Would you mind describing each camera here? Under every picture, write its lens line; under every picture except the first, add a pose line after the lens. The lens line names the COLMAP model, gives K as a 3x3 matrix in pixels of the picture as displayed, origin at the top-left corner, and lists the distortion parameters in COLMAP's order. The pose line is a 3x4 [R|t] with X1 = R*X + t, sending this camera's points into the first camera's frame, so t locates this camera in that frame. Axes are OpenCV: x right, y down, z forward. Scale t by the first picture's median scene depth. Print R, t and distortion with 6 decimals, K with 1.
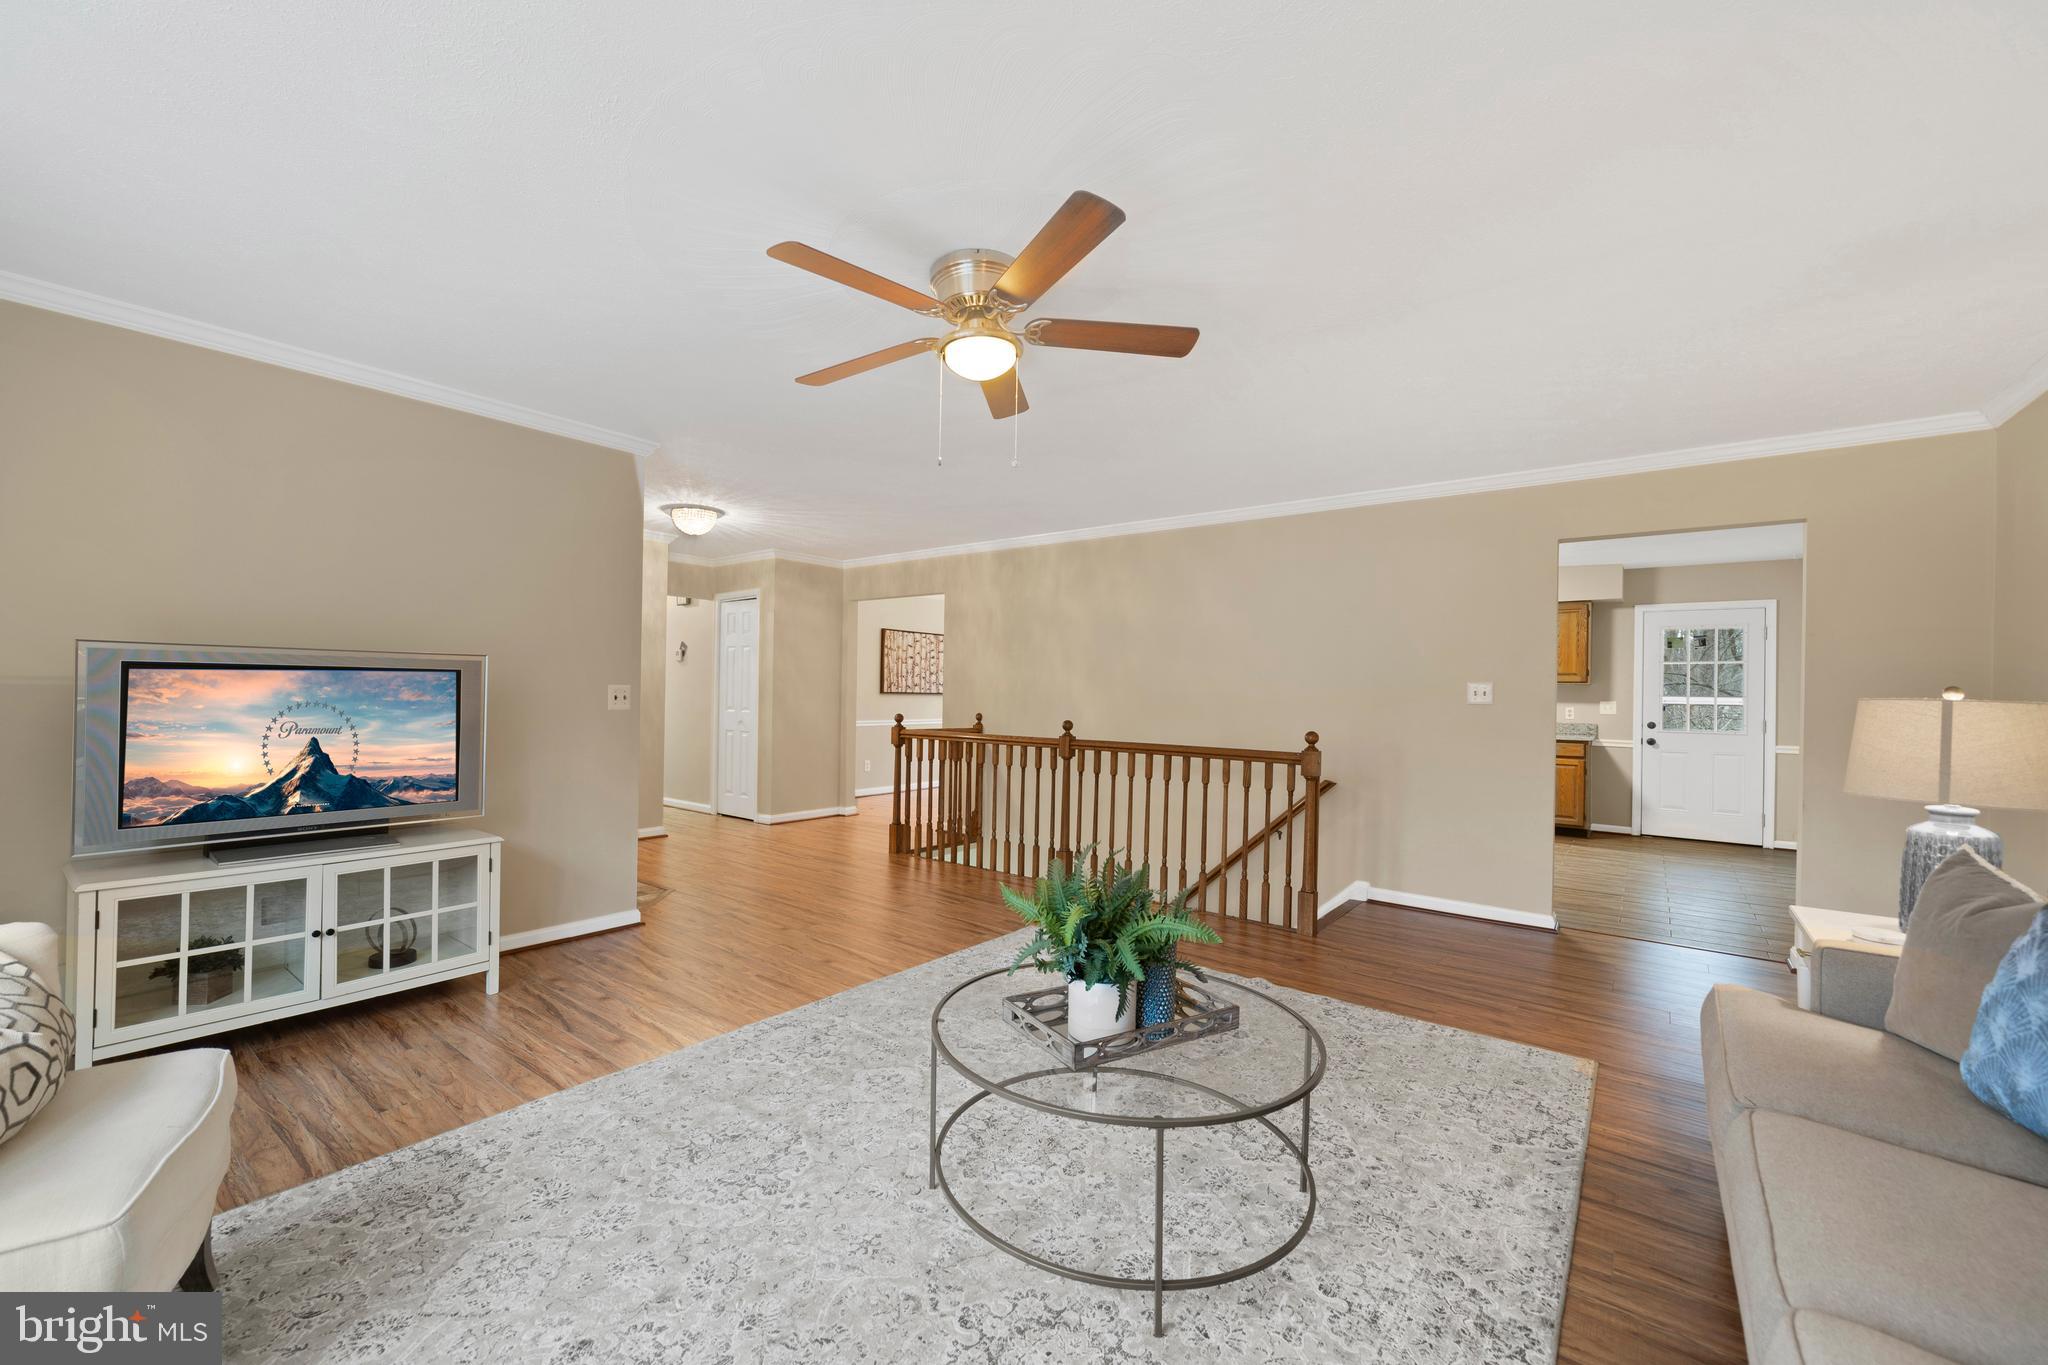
lens RADIAL K [[844.0, 0, 1013.0], [0, 844.0, 689.6], [0, 0, 1]] dist [0.002939, 0.000208]
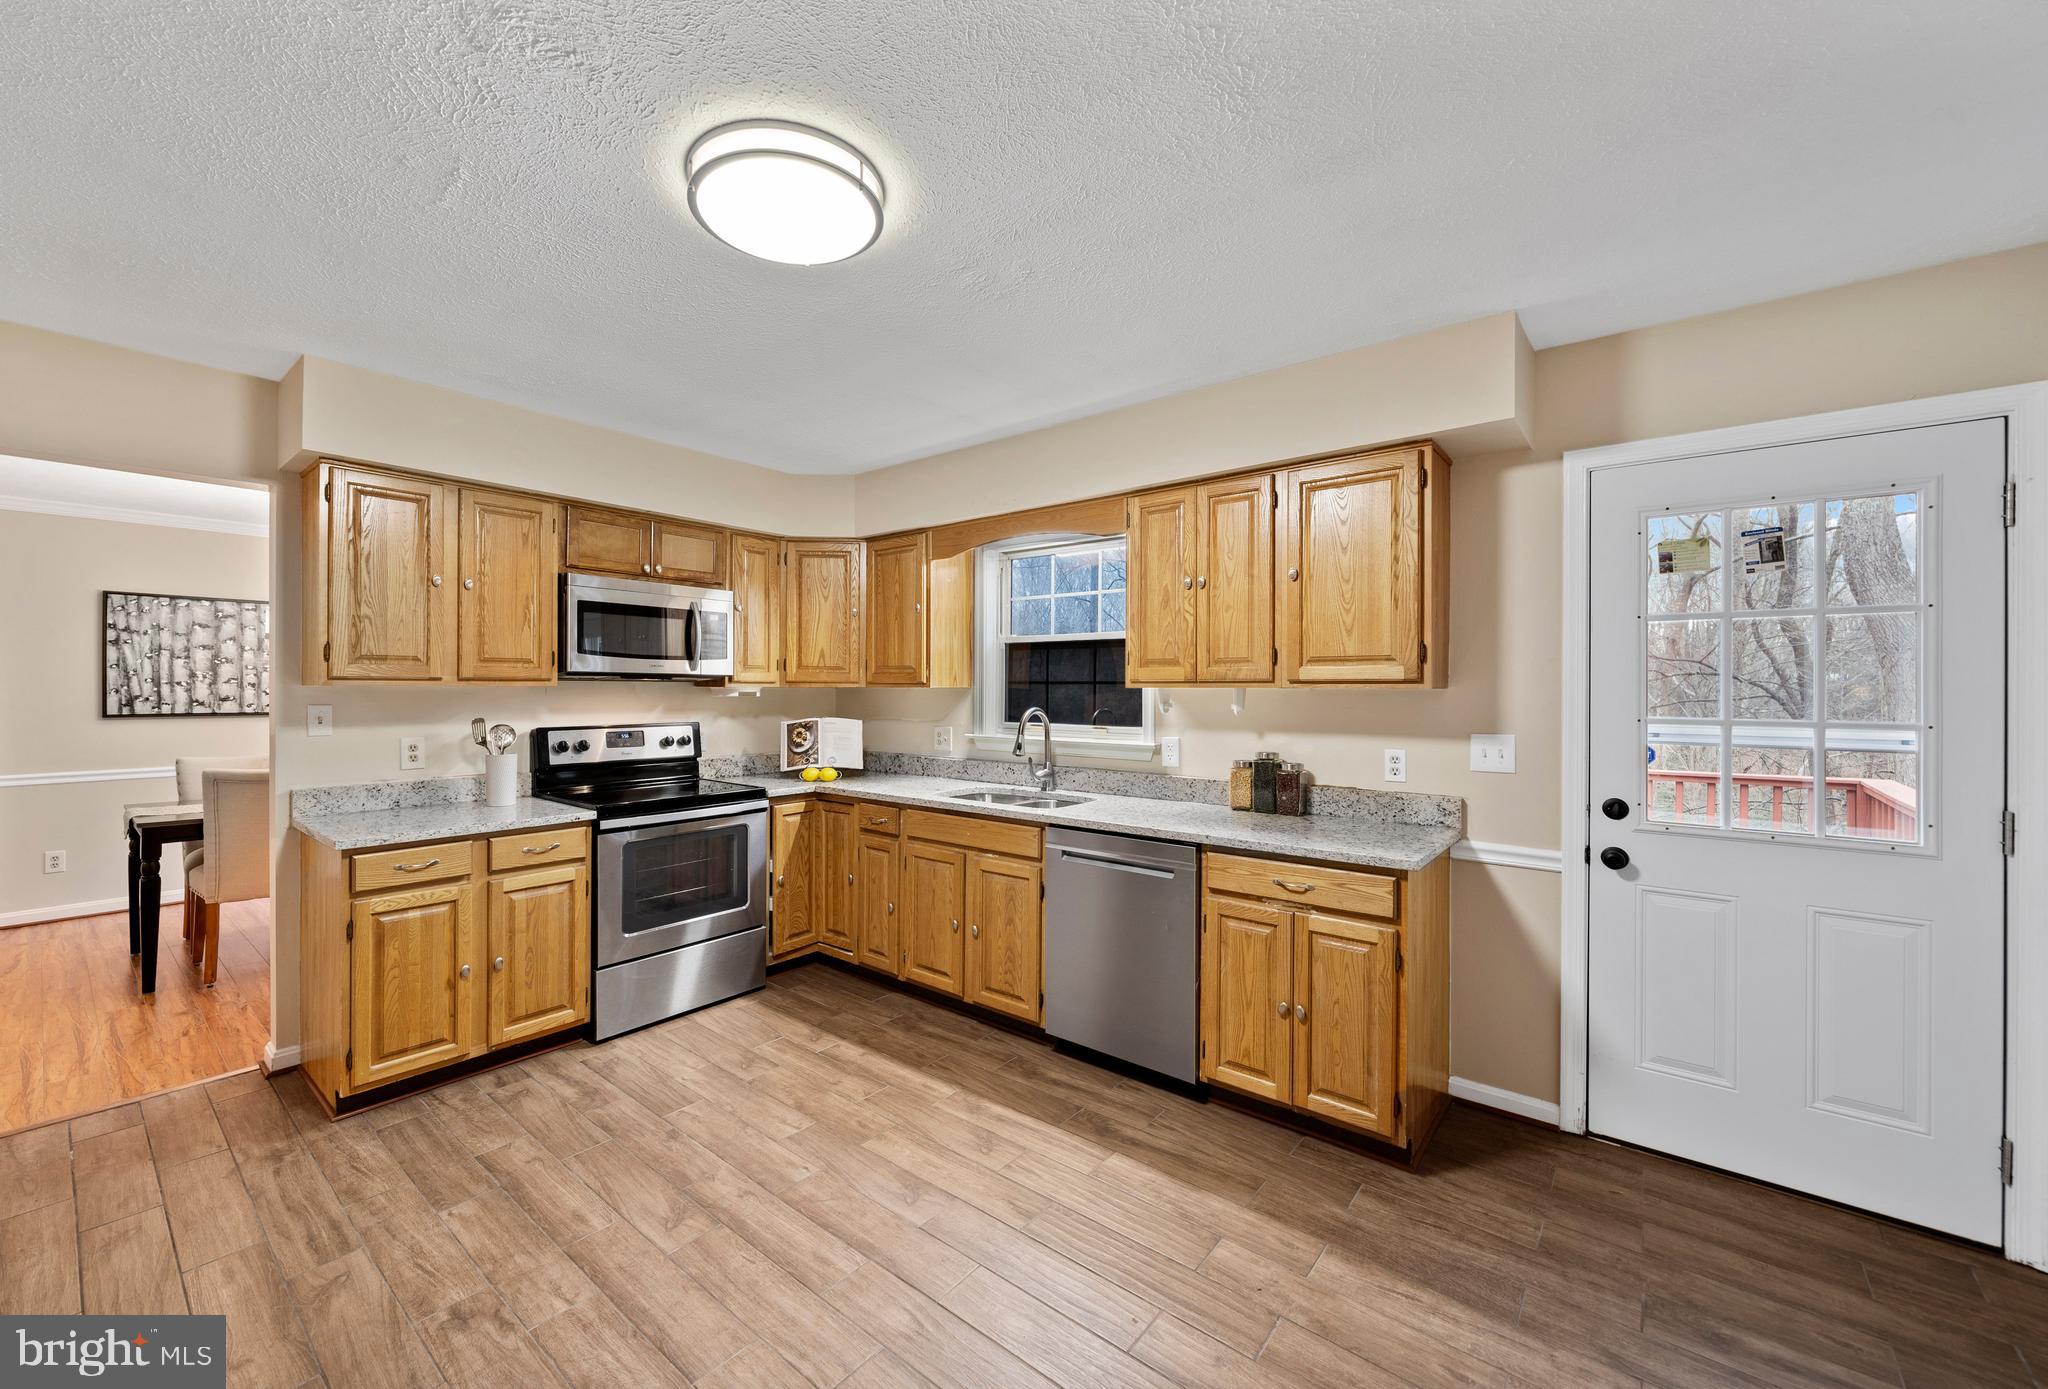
lens RADIAL K [[787.1, 0, 1014.0], [0, 787.1, 691.1], [0, 0, 1]] dist [0.000641, -0.000028]
pose [[0.999341, -0.012967, -0.033912, 0.520571], [0.013202, 0.999890, 0.006707, -0.008847], [0.033821, -0.007151, 0.999402, 0.670865]]
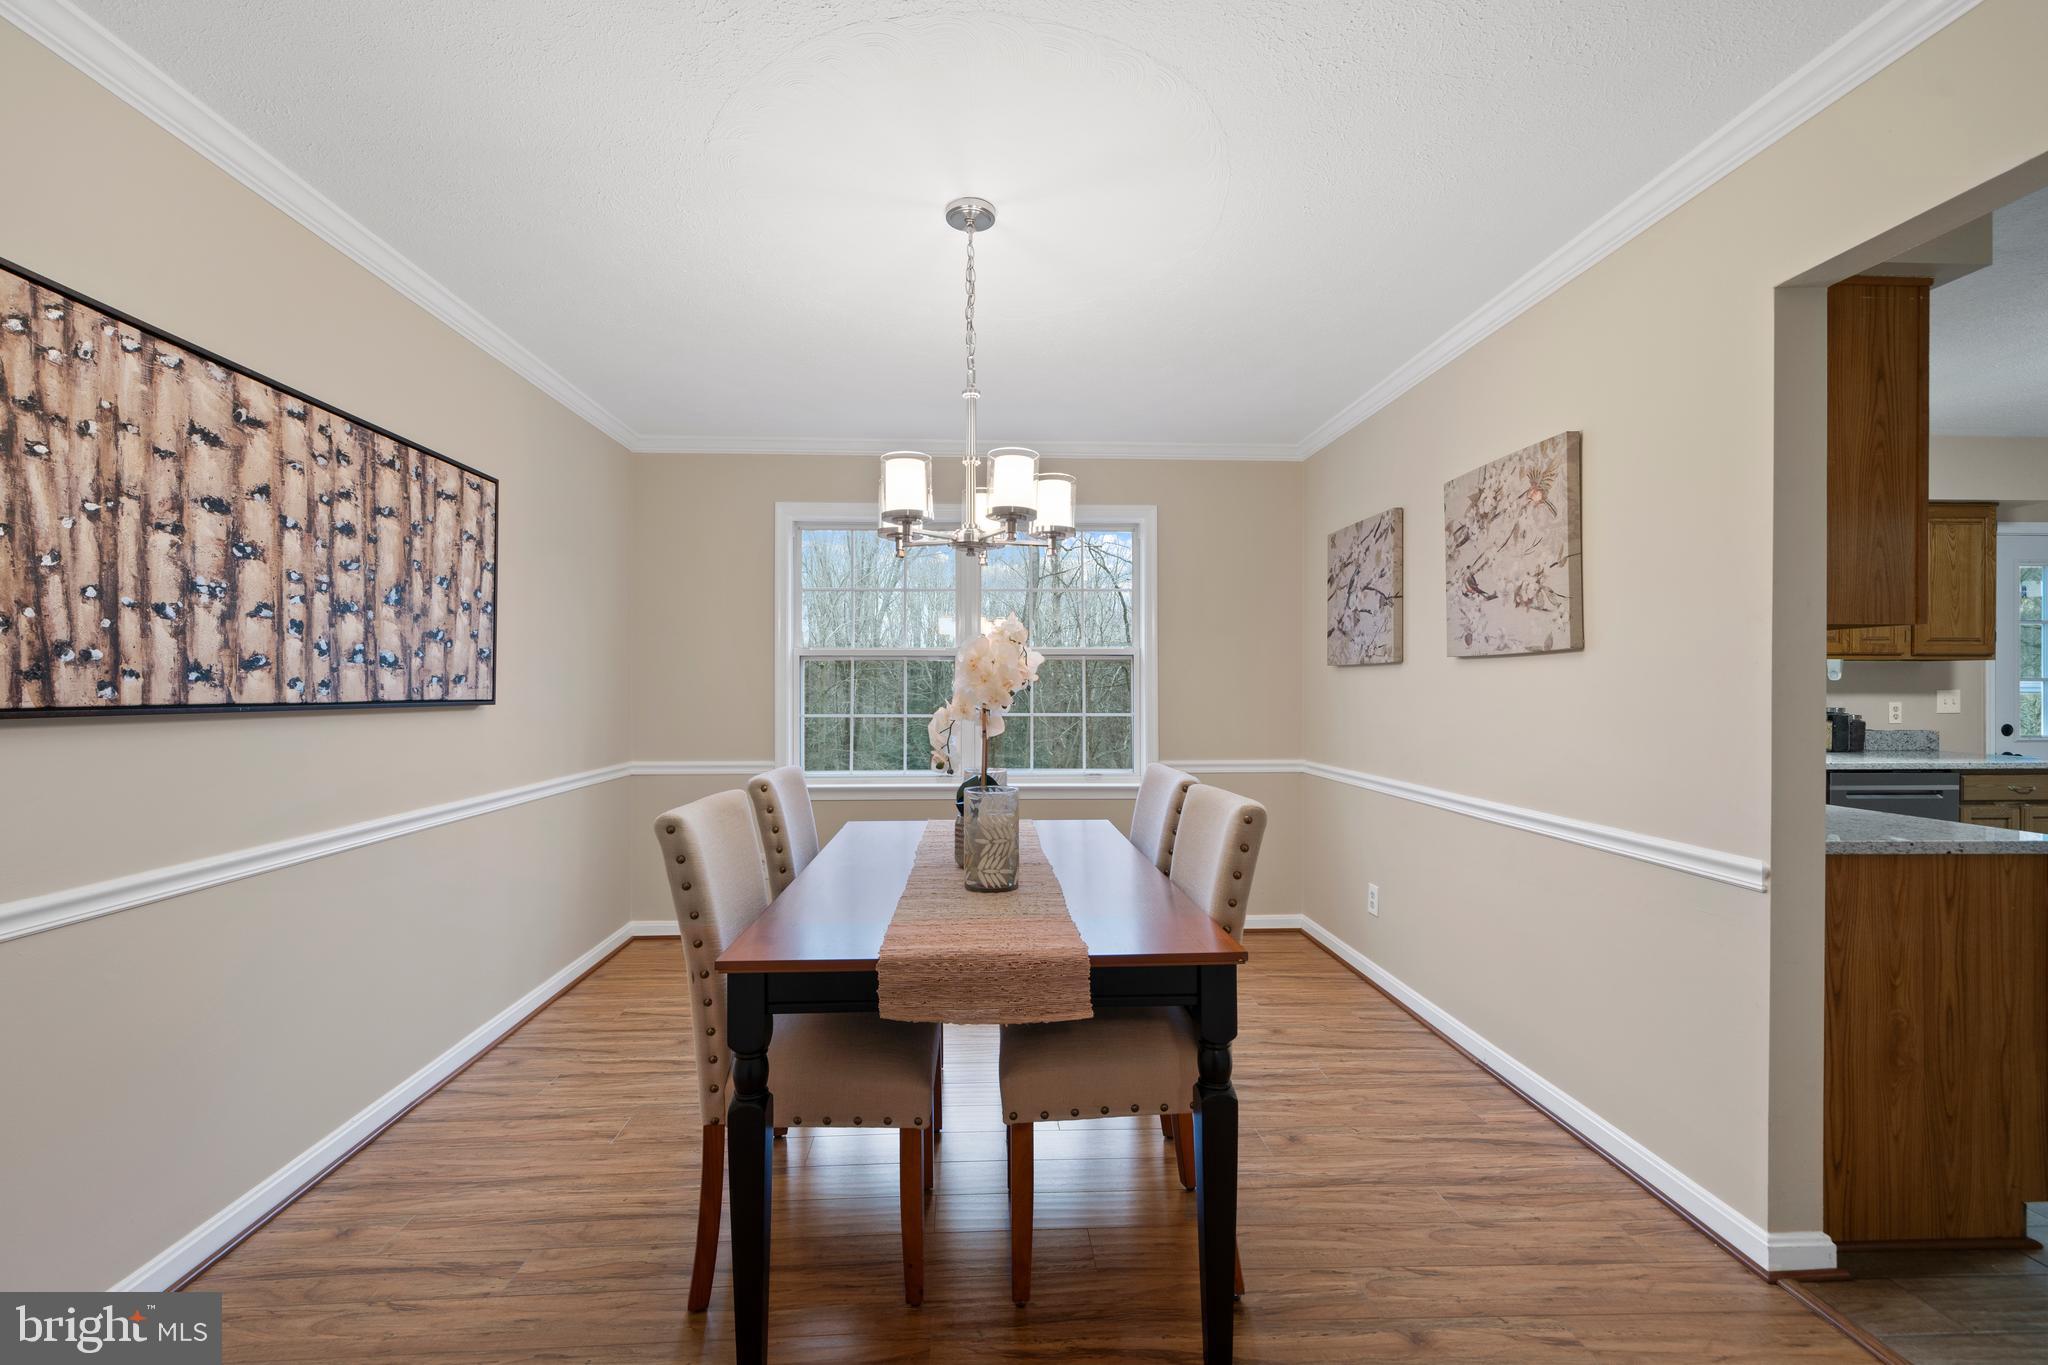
lens RADIAL K [[844.0, 0, 1009.9], [0, 844.0, 685.3], [0, 0, 1]] dist [0.002939, 0.000208]
pose [[0.764499, -0.011762, 0.644517, -0.138990], [0.012329, 0.999917, 0.003624, 0.001252], [-0.644507, 0.005176, 0.764581, 0.977329]]
